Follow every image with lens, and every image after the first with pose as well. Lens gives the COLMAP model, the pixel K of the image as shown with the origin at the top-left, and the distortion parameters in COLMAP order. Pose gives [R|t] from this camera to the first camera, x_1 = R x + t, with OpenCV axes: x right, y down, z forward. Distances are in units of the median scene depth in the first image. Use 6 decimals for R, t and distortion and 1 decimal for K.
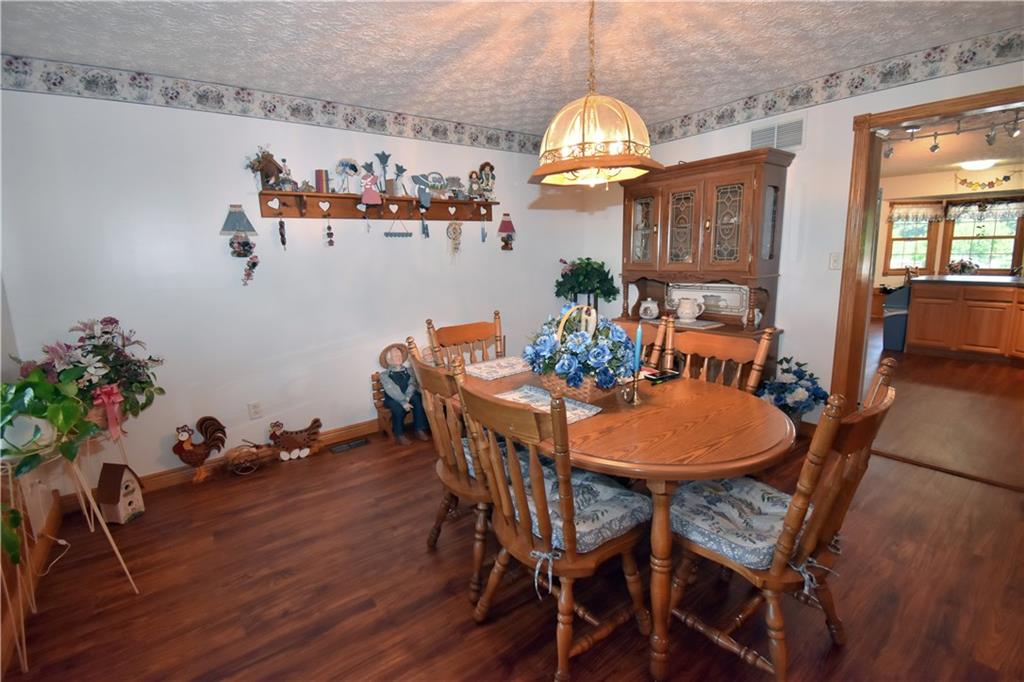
lens RADIAL K [[452.9, 0, 511.9], [0, 452.9, 335.4], [0, 0, 1]] dist [0.020522, -0.025844]
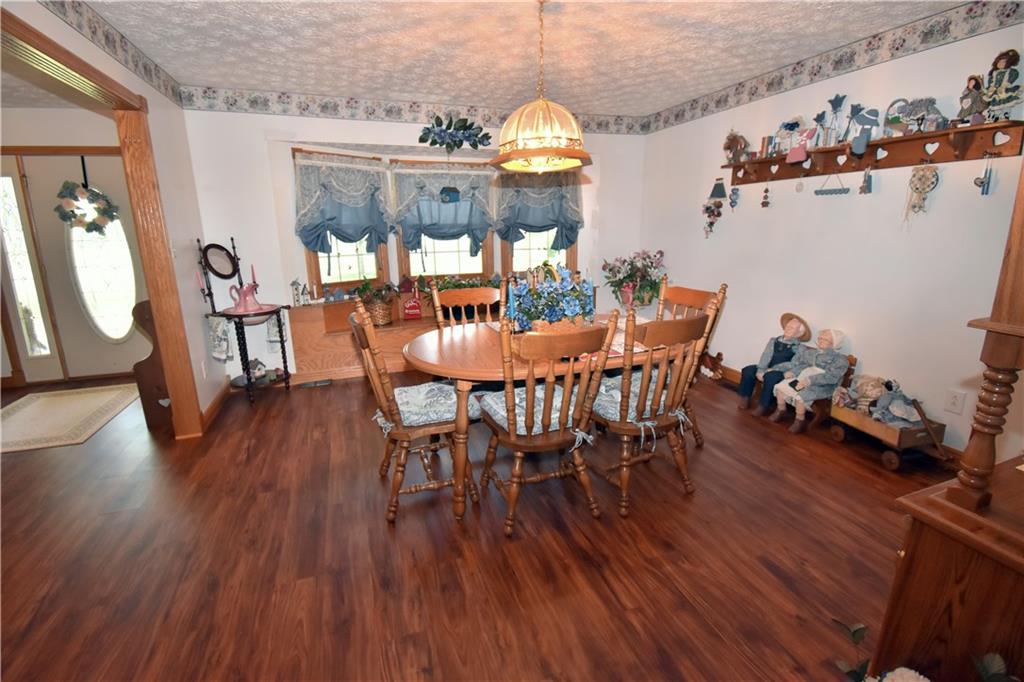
lens RADIAL K [[452.9, 0, 511.9], [0, 452.9, 335.4], [0, 0, 1]] dist [0.020522, -0.025844]
pose [[-0.332934, 0.259790, -0.906457, 0.840933], [-0.141403, 0.936674, 0.320386, -0.169753], [0.932288, 0.234843, -0.275116, 0.790080]]
